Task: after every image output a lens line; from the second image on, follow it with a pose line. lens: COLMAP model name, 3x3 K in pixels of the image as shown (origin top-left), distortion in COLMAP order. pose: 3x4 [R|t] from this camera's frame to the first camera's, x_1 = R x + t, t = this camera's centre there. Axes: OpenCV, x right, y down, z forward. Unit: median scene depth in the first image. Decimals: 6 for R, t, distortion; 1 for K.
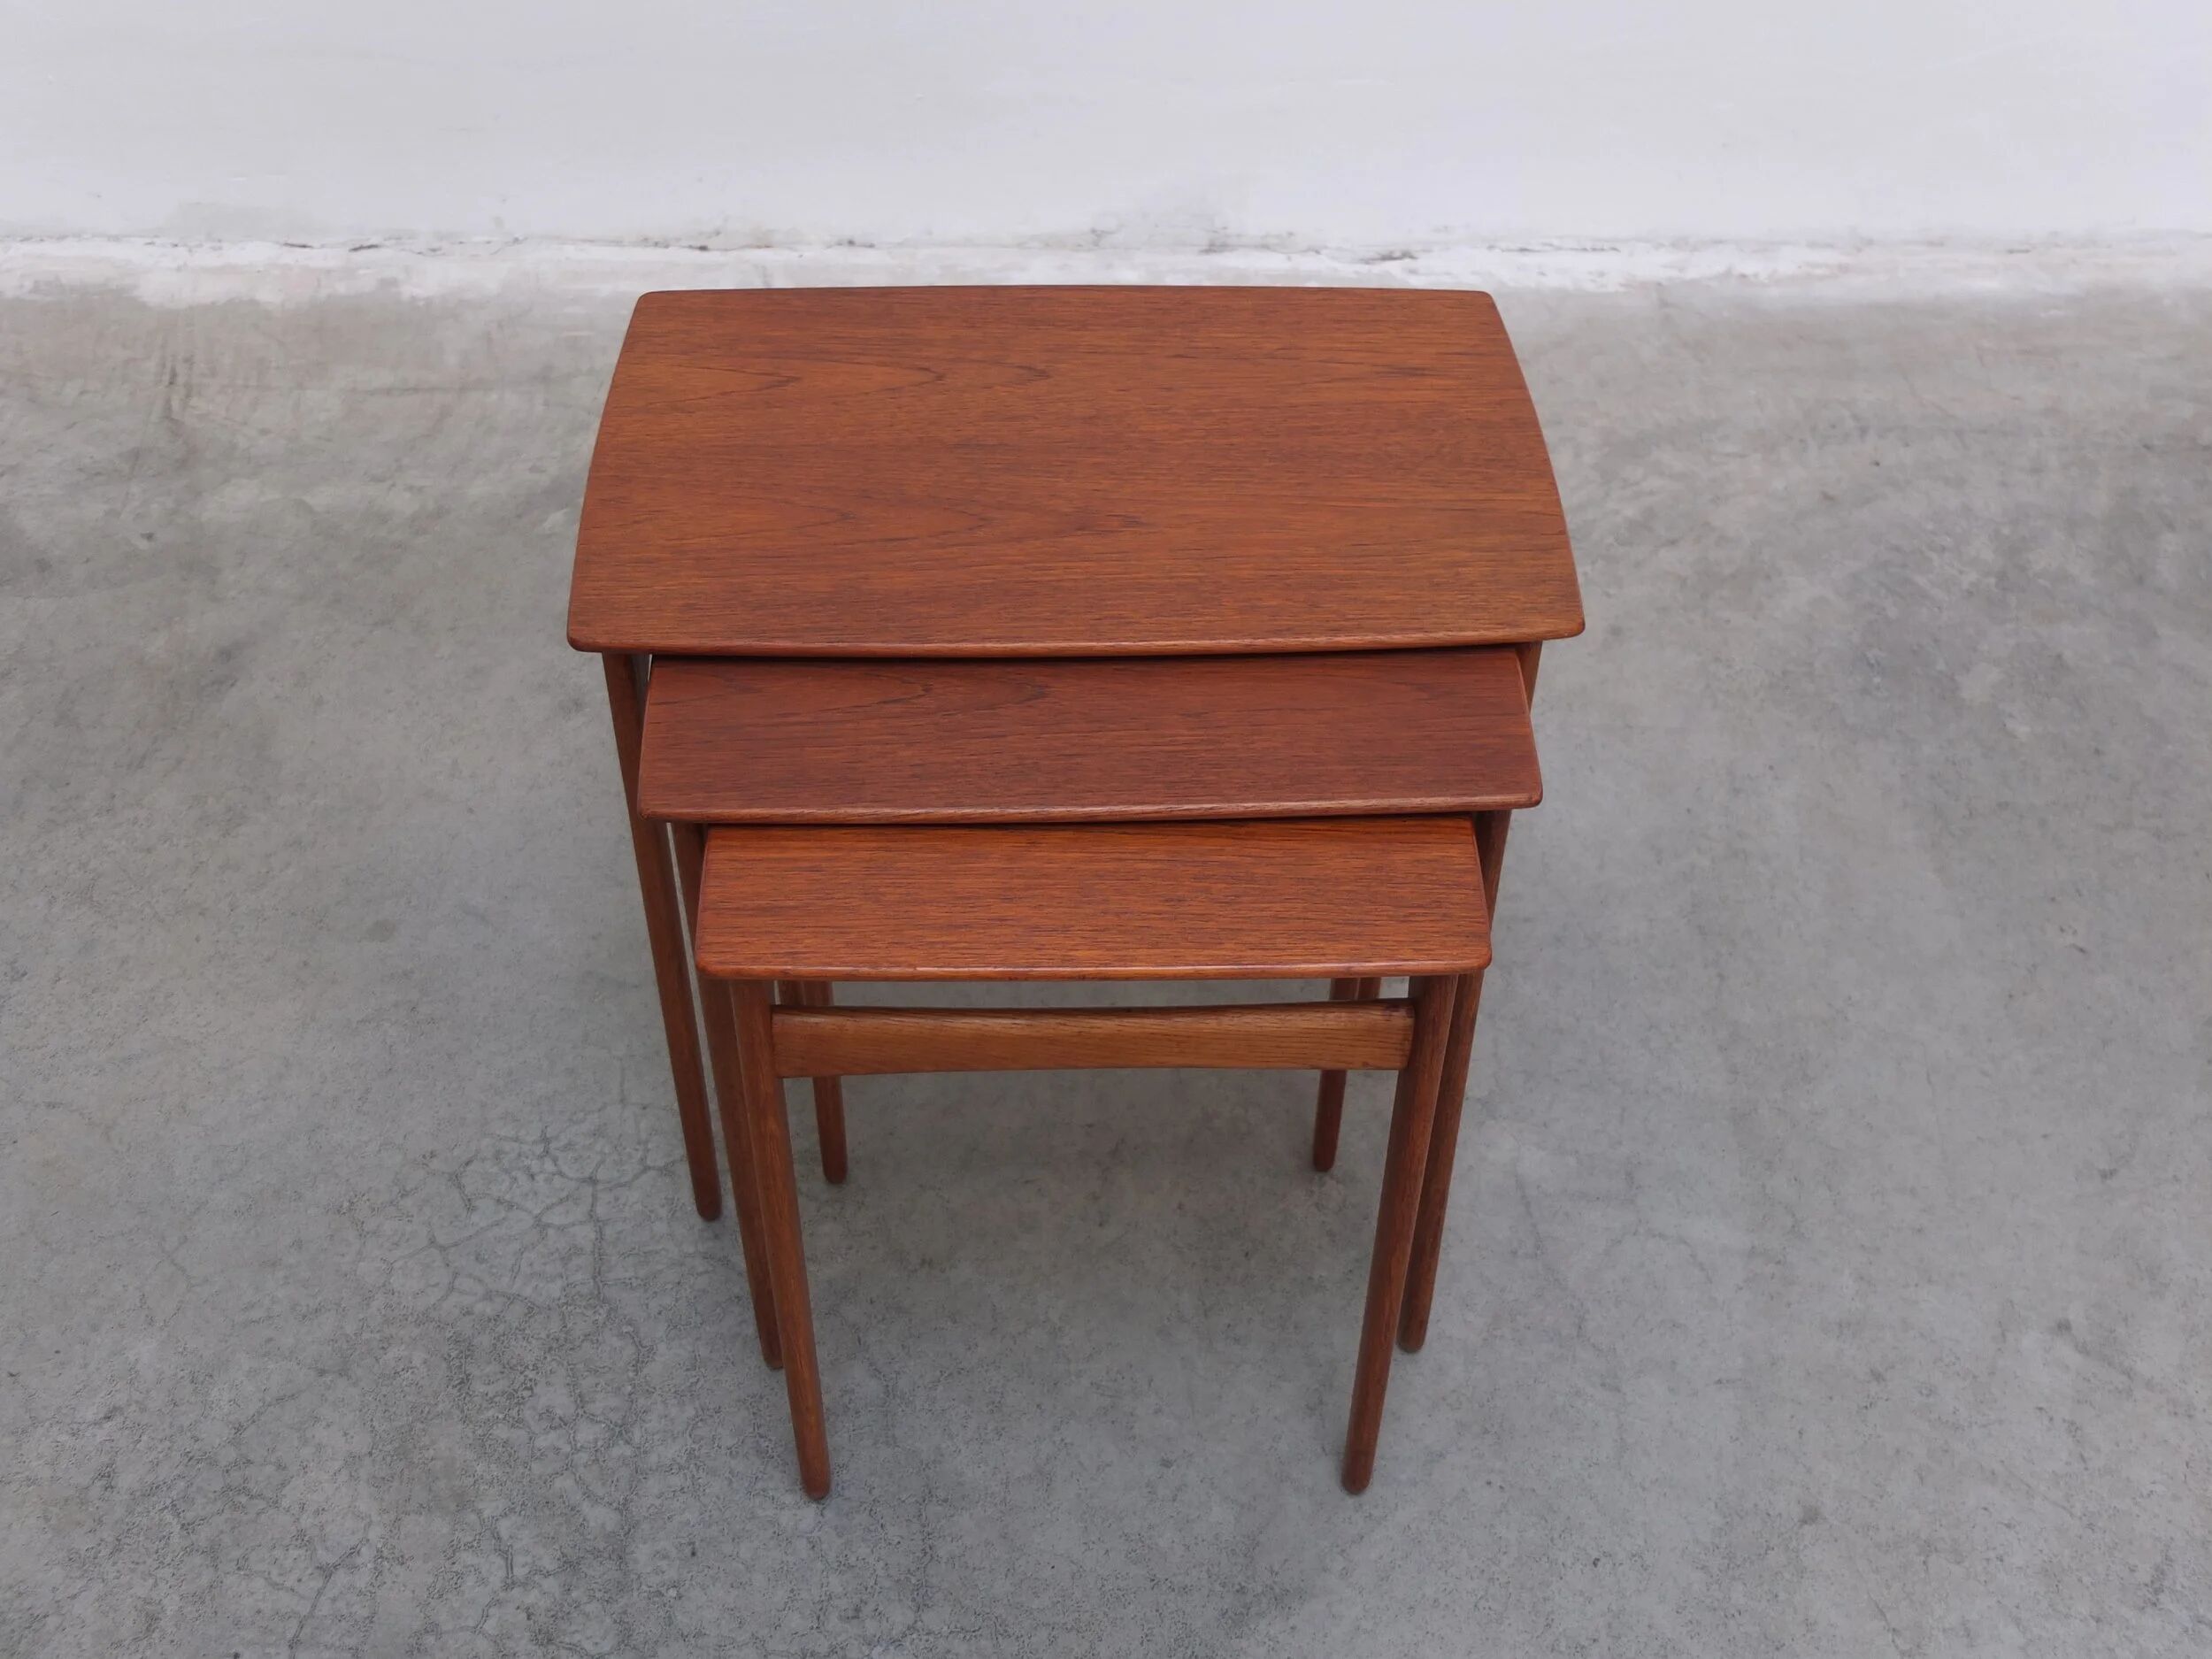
lens RADIAL K [[2359.0, 0, 1115.2], [0, 2359.0, 817.9], [0, 0, 1]] dist [-0.025864, 0.000000]
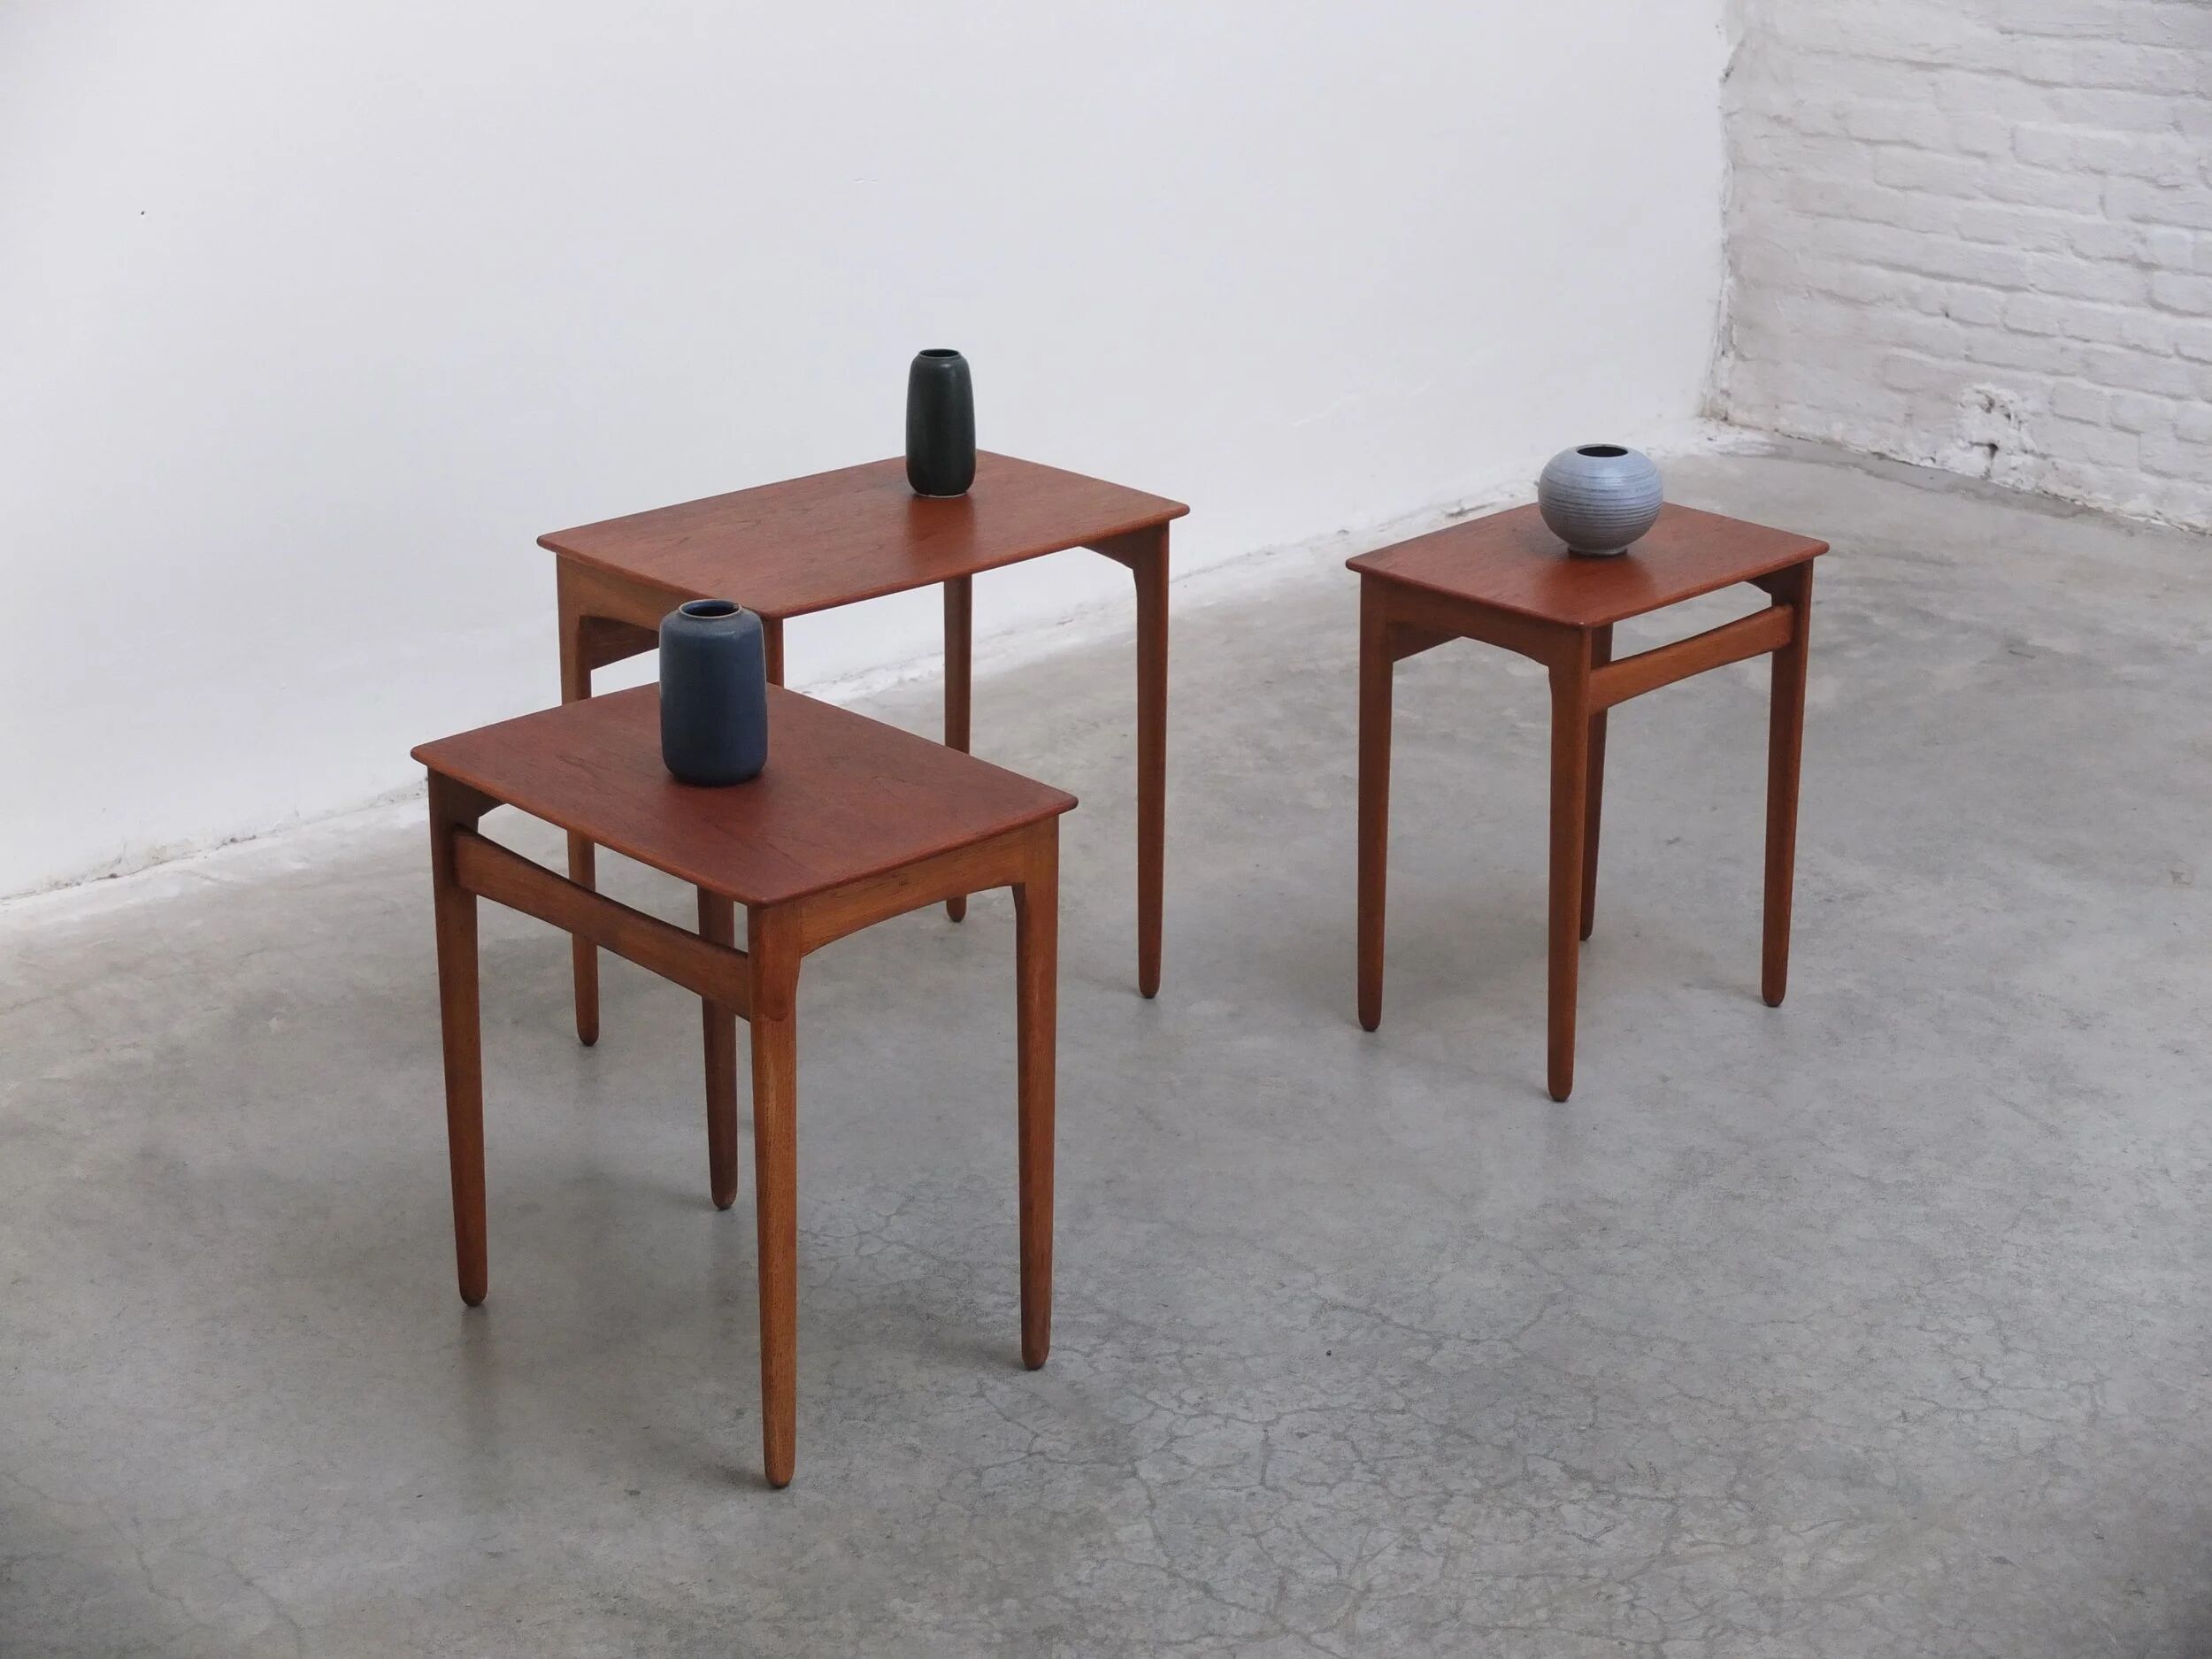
lens RADIAL K [[3786.8, 0, 1073.0], [0, 3786.8, 817.5], [0, 0, 1]] dist [0.043371, 0.000000]
pose [[0.750323, -0.235306, 0.617776, -1.396689], [0.463092, 0.853988, -0.237173, 0.517026], [-0.471764, 0.464043, 0.749735, -0.729970]]
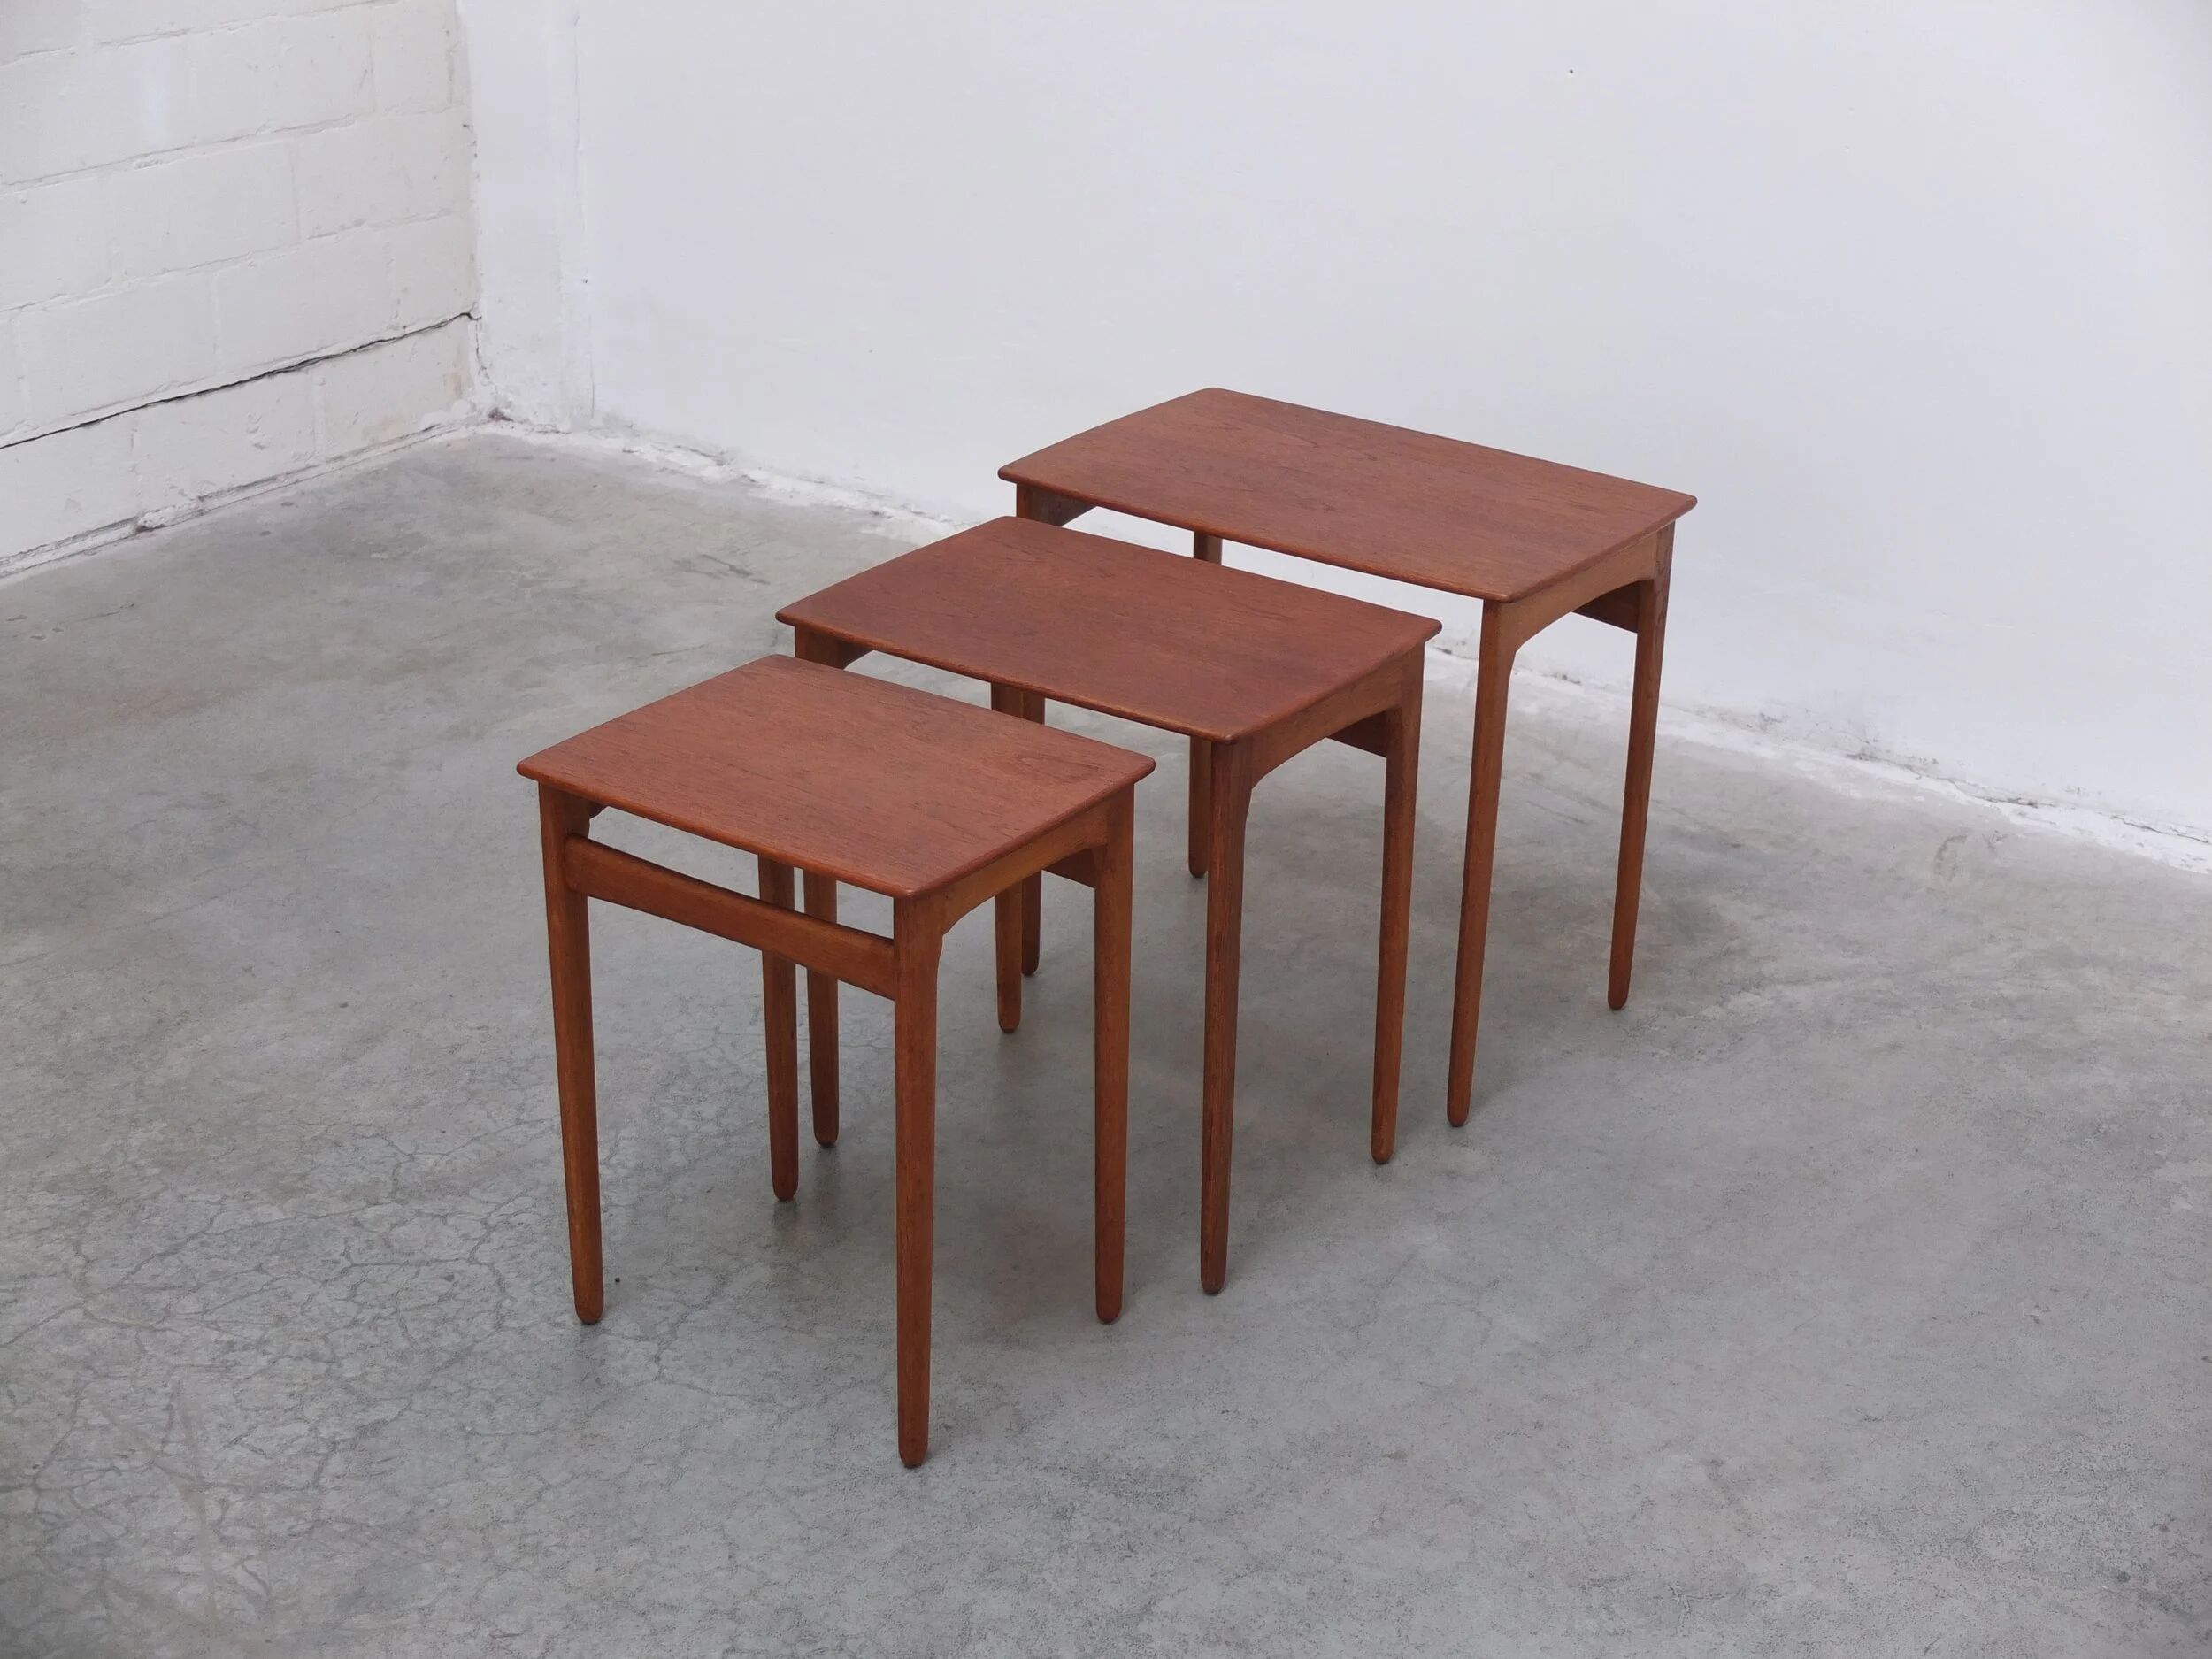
lens RADIAL K [[3290.8, 0, 1089.5], [0, 3290.8, 811.0], [0, 0, 1]] dist [0.016574, 0.000000]
pose [[0.796606, 0.237679, -0.555812, 0.952255], [-0.418551, 0.880275, -0.223453, 0.412646], [0.436158, 0.410640, 0.800713, -0.533578]]
